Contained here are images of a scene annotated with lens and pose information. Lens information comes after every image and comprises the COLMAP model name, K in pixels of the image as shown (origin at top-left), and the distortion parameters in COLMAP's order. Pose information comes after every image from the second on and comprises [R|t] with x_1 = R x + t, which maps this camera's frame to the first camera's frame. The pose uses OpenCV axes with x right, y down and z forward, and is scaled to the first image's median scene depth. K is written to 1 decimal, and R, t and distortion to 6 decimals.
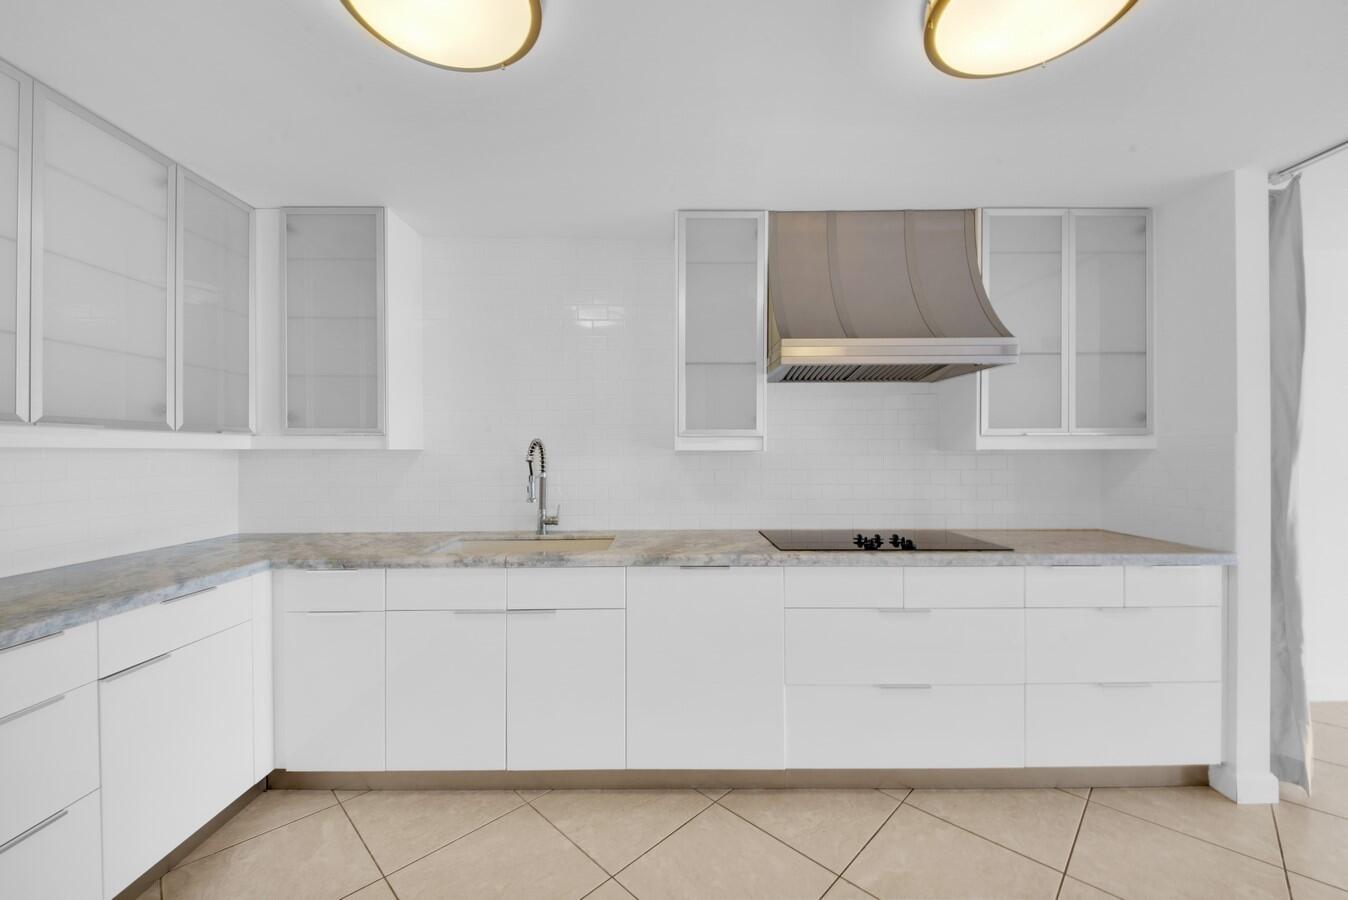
lens RADIAL K [[528.2, 0, 674.0], [0, 528.2, 450.0], [0, 0, 1]] dist [-0.002797, -0.000492]
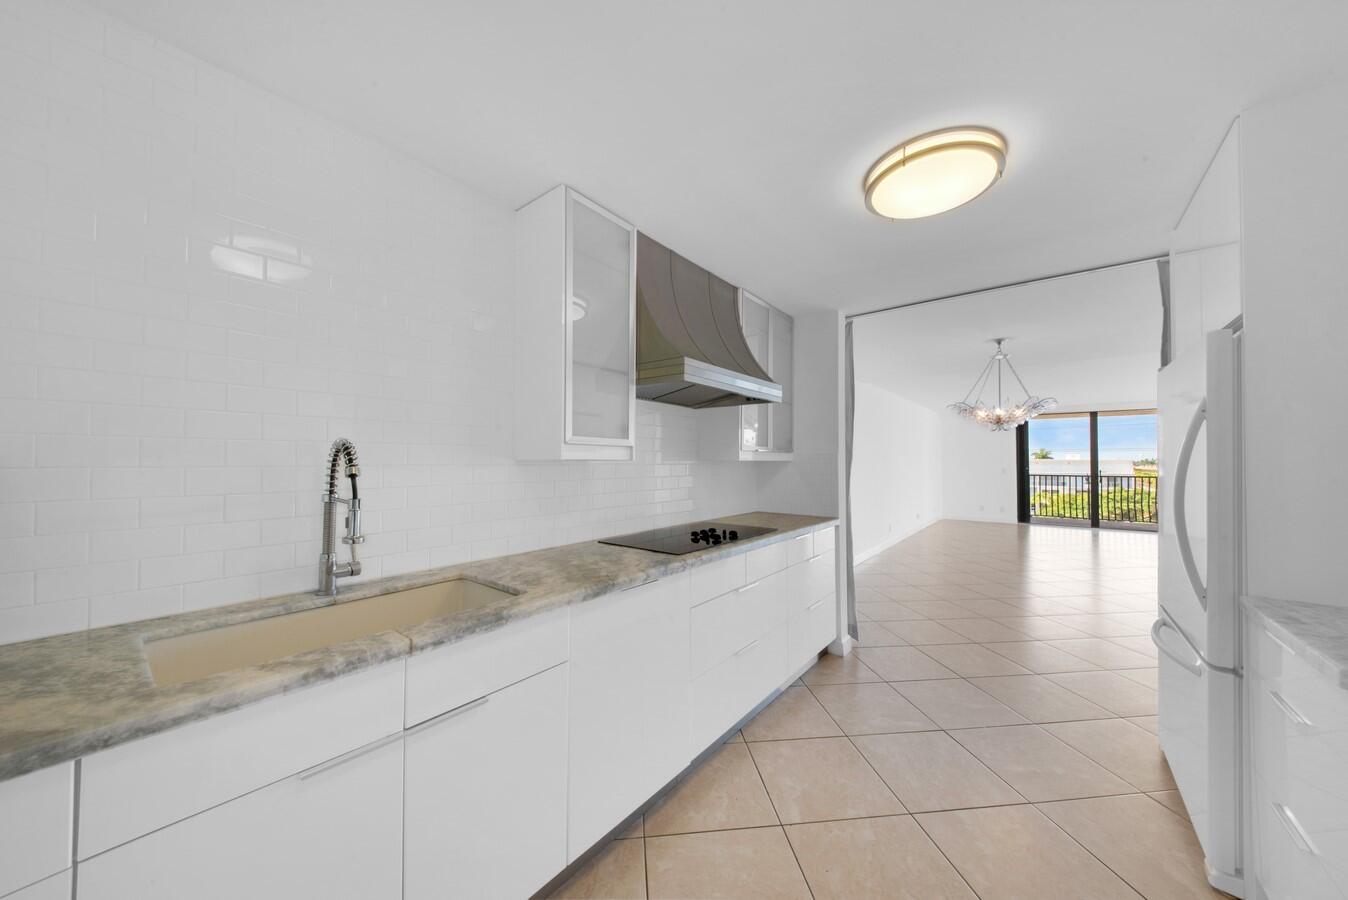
lens RADIAL K [[462.3, 0, 674.0], [0, 462.3, 450.0], [0, 0, 1]] dist [0.008319, -0.009229]
pose [[0.623515, 0.023983, 0.781443, -0.526344], [-0.008272, 0.999676, -0.024081, 0.001563], [-0.781767, 0.008551, 0.623512, 0.426971]]
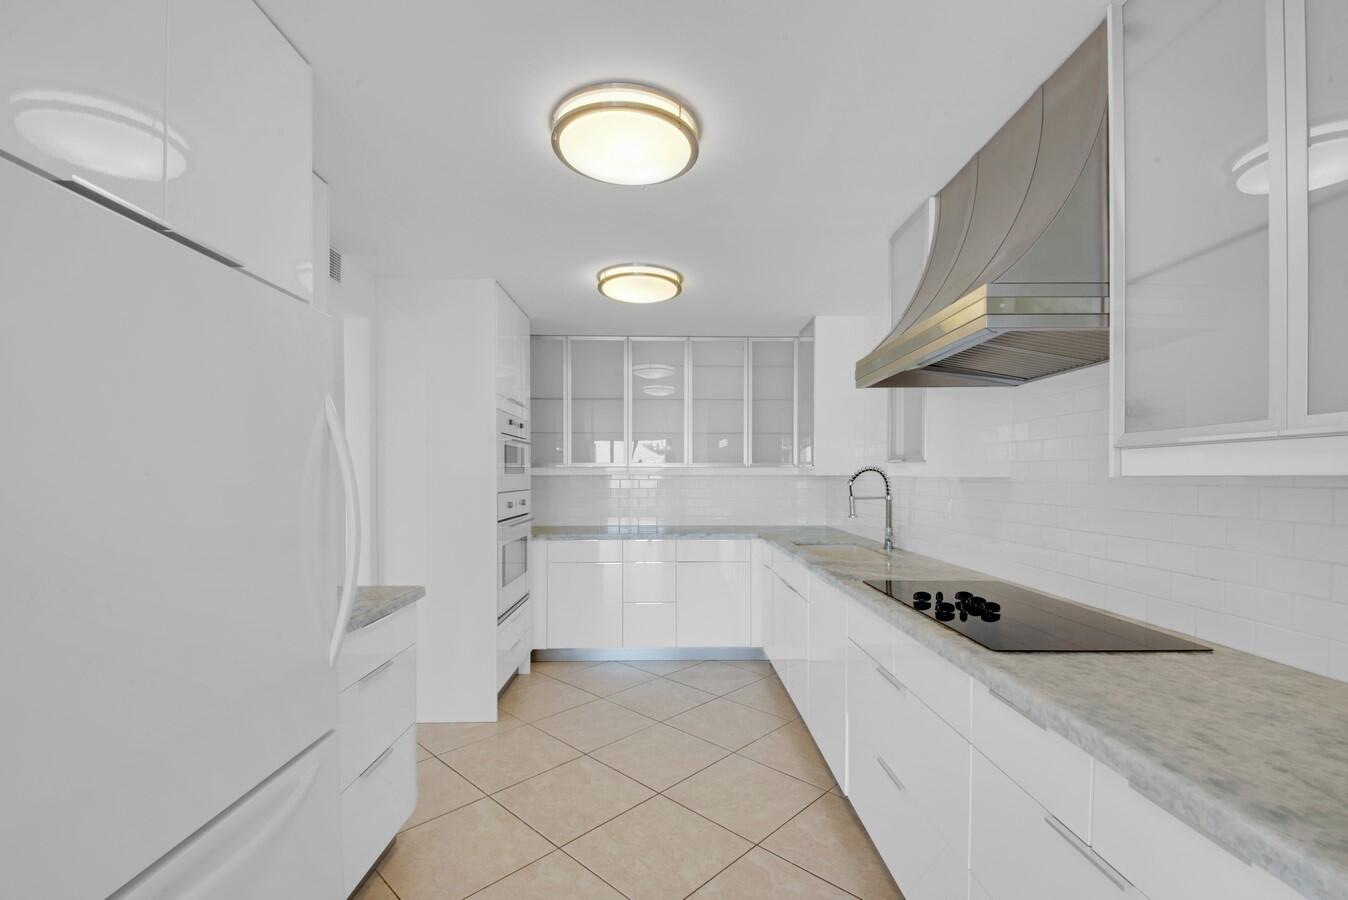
lens RADIAL K [[591.2, 0, 672.6], [0, 591.2, 475.4], [0, 0, 1]] dist [0.000137, 0.000014]
pose [[0.009434, -0.000284, -0.999955, 1.282311], [0.003575, 0.999994, -0.000251, -0.002753], [0.999949, -0.003572, 0.009435, 0.640019]]
